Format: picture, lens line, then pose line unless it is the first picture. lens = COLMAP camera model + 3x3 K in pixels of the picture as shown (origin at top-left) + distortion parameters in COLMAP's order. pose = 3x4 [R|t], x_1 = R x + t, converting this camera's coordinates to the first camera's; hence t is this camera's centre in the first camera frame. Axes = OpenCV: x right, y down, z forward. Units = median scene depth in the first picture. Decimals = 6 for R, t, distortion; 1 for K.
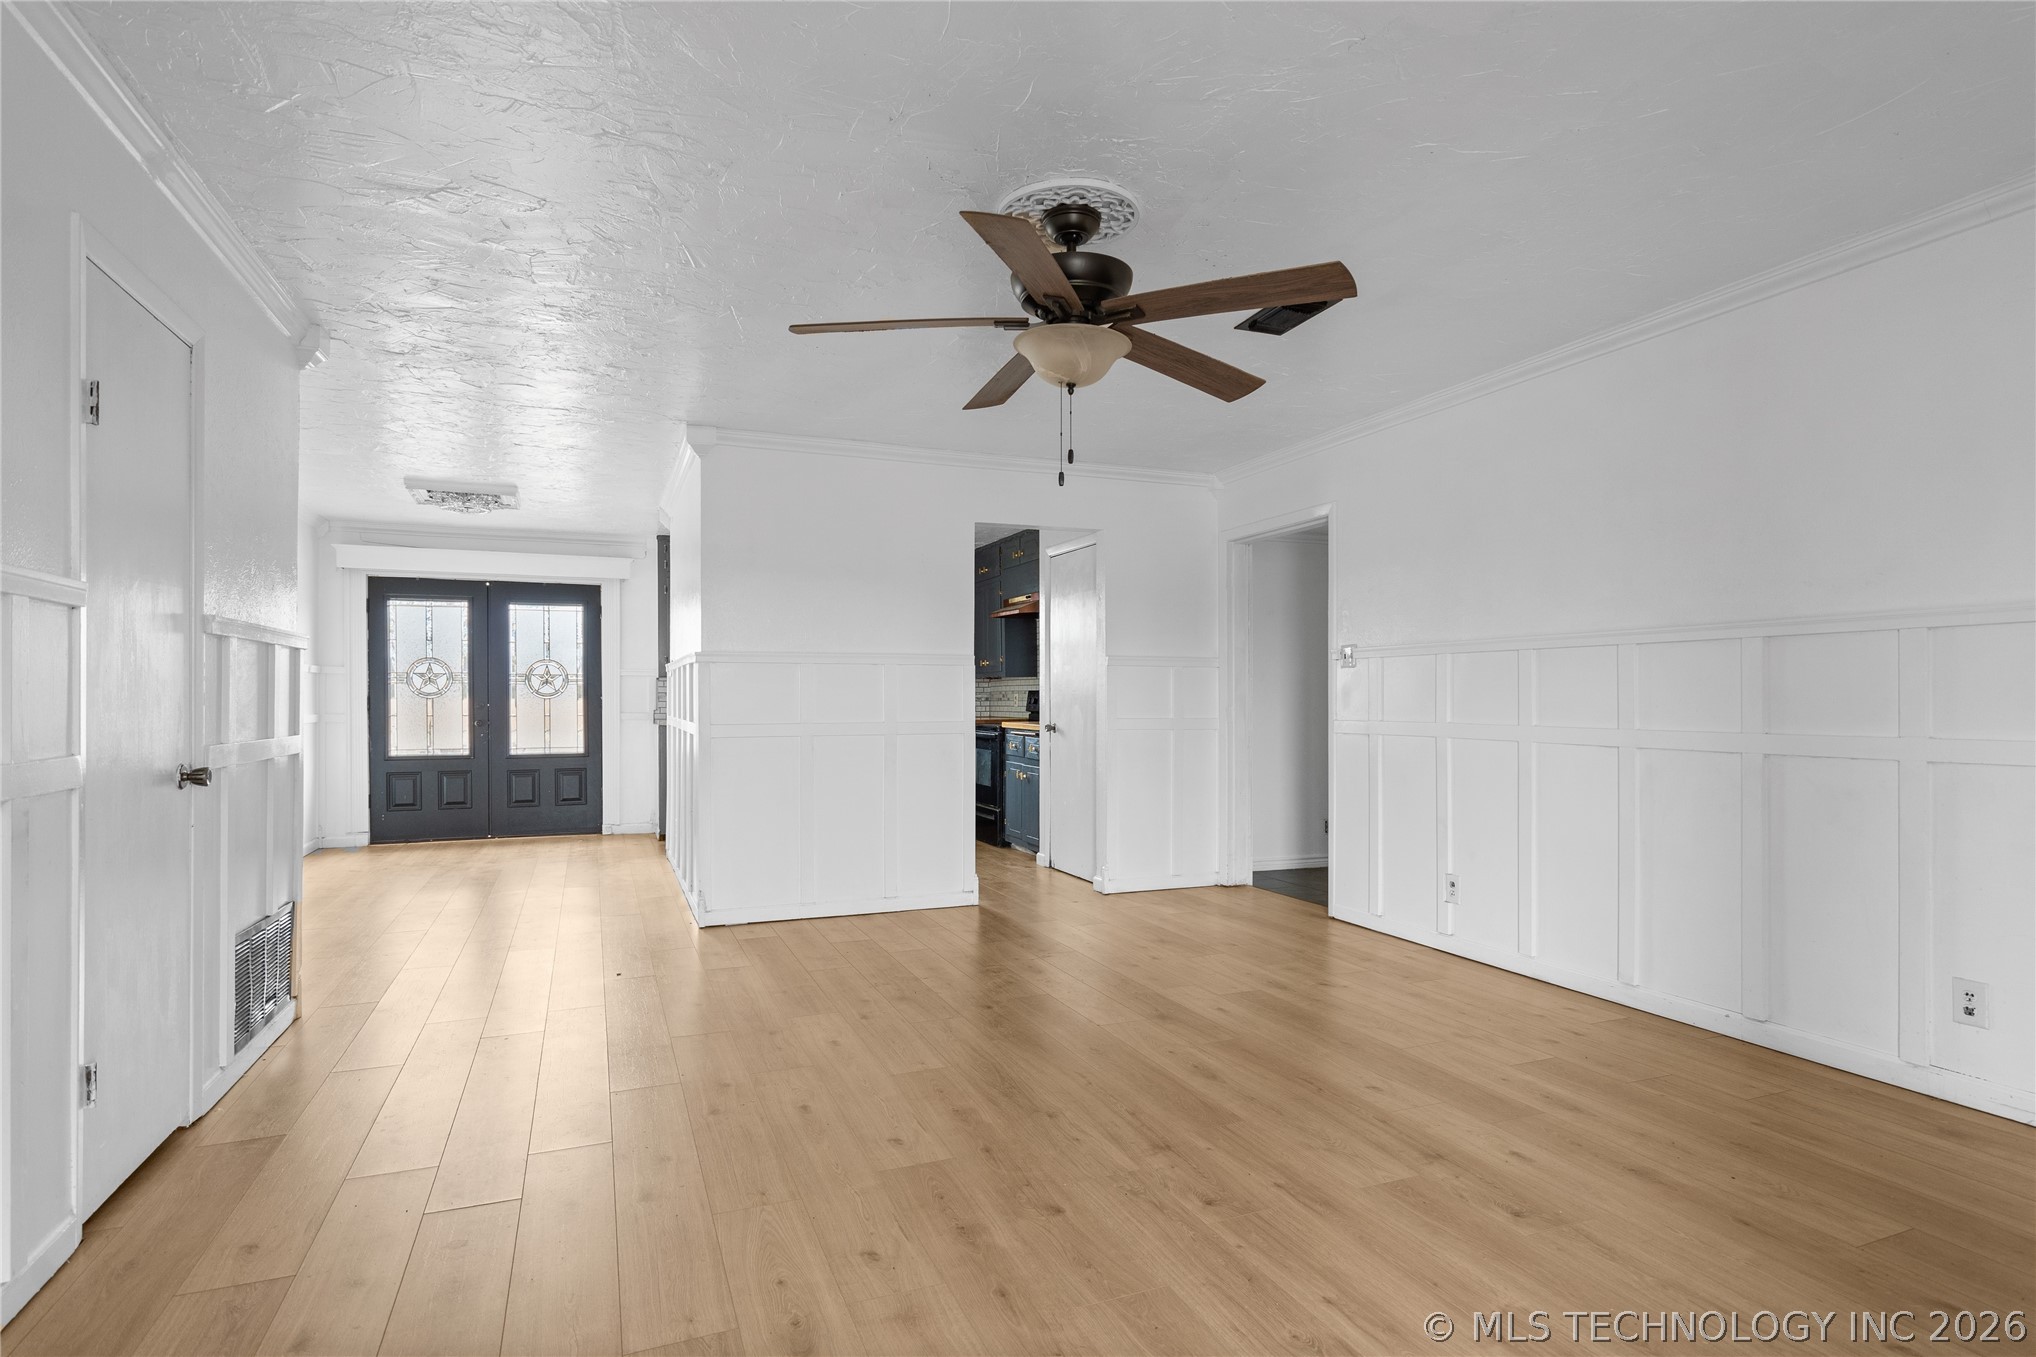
lens RADIAL K [[1049.0, 0, 1013.4], [0, 1049.0, 690.7], [0, 0, 1]] dist [0.002803, 0.003253]
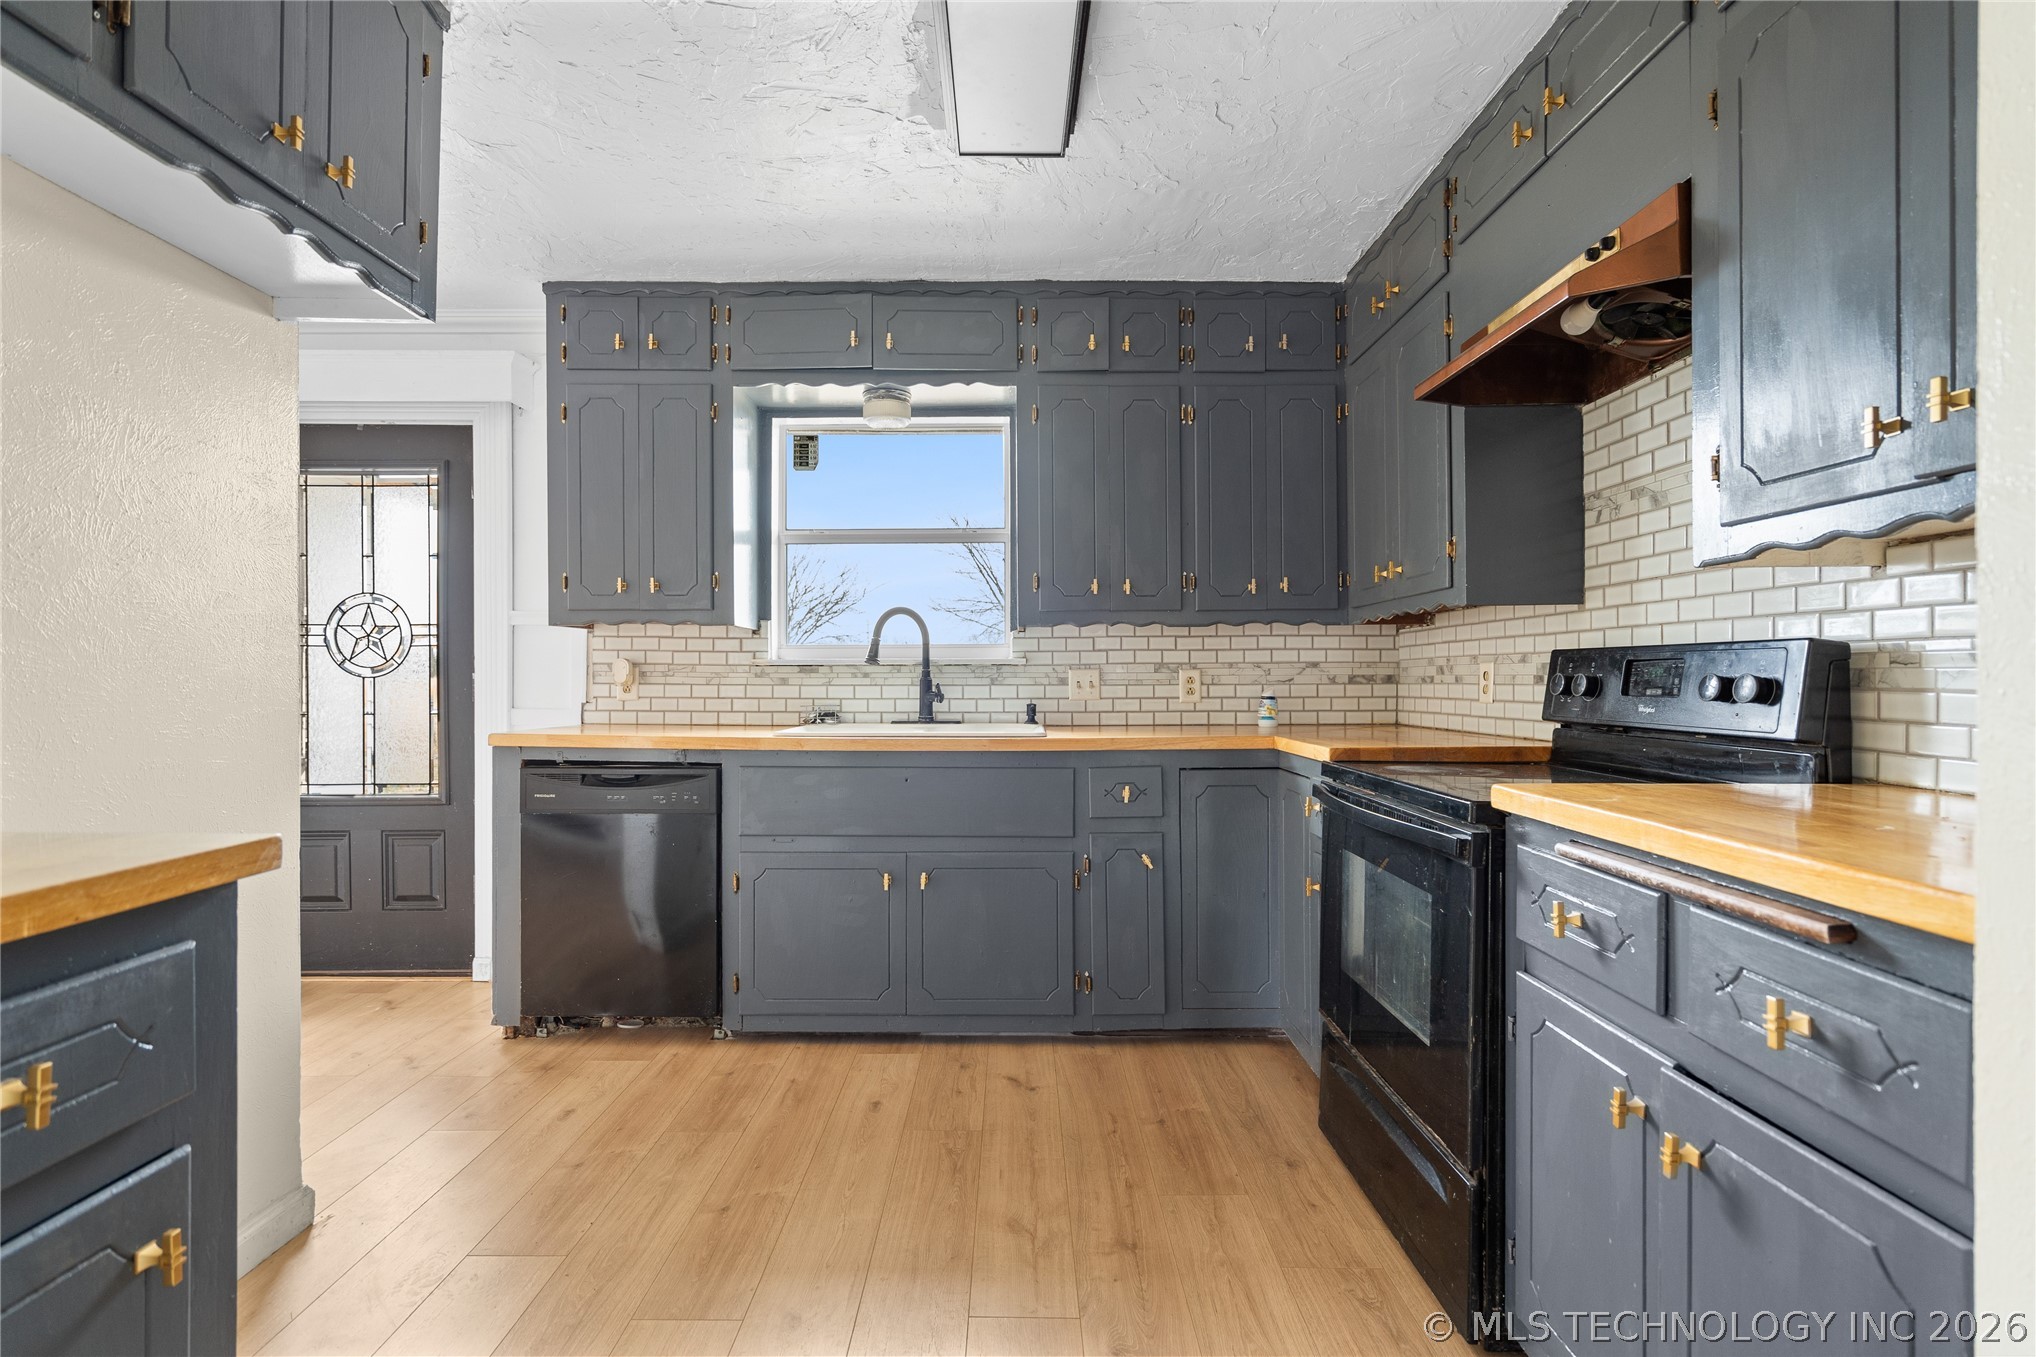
lens RADIAL K [[936.5, 0, 1016.8], [0, 936.5, 681.0], [0, 0, 1]] dist [-0.000778, 0.001629]
pose [[0.929933, 0.001408, -0.367726, -0.068666], [0.003317, 0.999920, 0.012218, 0.011760], [0.367714, -0.012582, 0.929854, 1.723522]]
